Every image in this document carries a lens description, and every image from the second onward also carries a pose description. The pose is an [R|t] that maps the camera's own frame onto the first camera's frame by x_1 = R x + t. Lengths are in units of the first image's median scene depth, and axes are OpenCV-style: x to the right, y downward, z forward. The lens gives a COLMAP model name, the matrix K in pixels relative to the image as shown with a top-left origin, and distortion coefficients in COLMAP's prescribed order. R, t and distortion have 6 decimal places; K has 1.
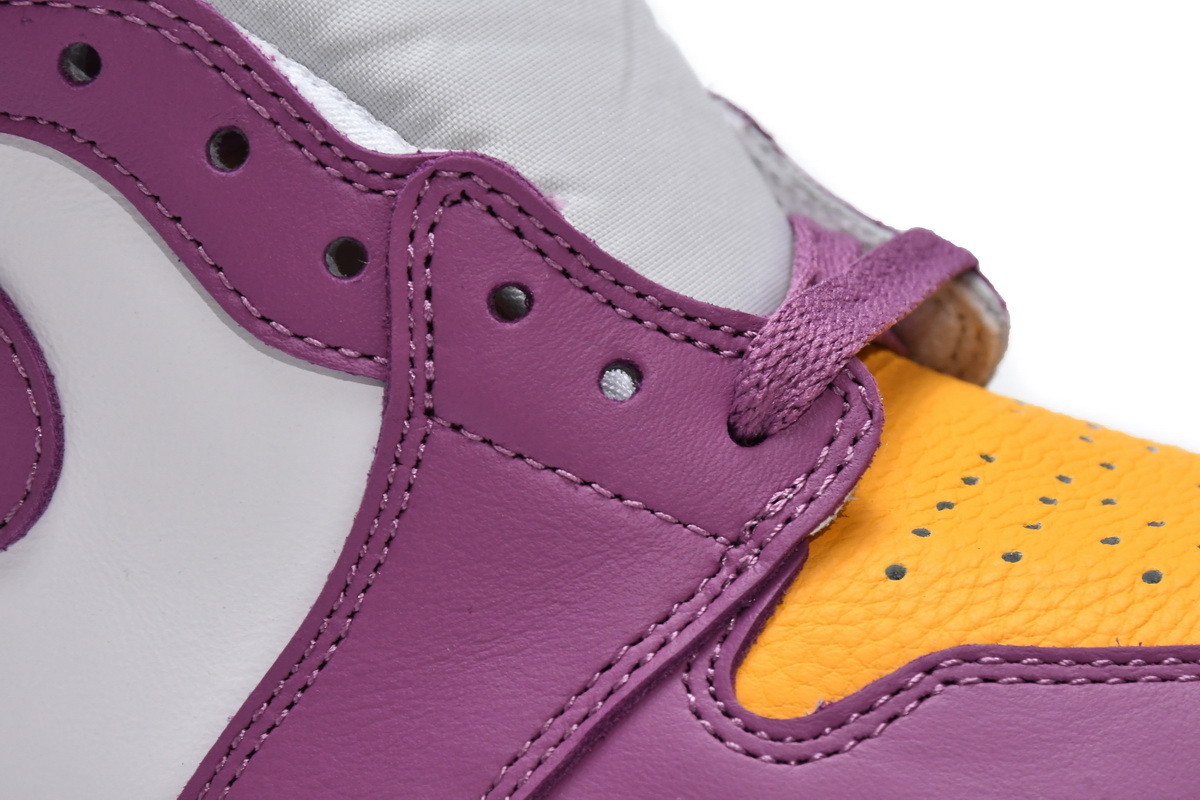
lens RADIAL K [[4779.9, 0, 596.7], [0, 4779.9, 406.3], [0, 0, 1]] dist [0.023729, 0.000000]
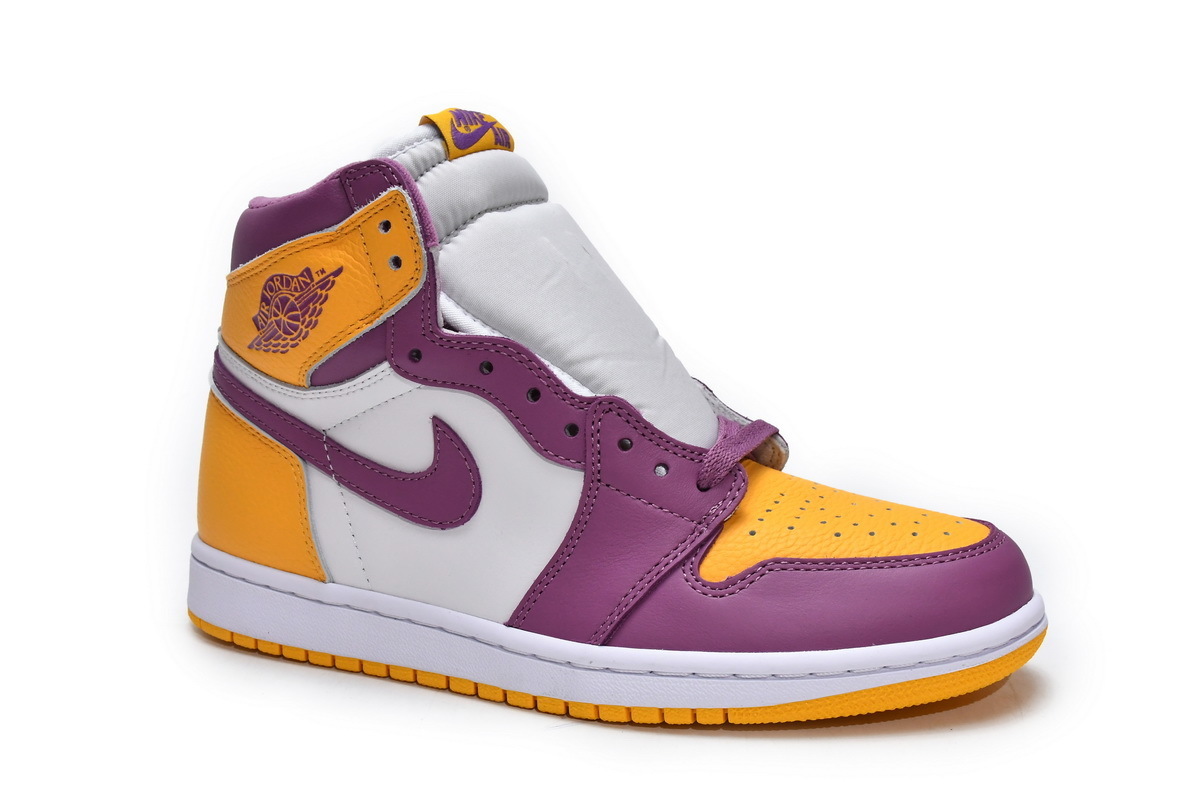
lens RADIAL K [[1268.1, 0, 601.2], [0, 1268.1, 404.5], [0, 0, 1]] dist [-0.004759, 0.000000]
pose [[0.998356, -0.003815, -0.057183, 0.012981], [0.000987, 0.998779, -0.049398, -0.007207], [0.057302, 0.049261, 0.997141, 0.187024]]
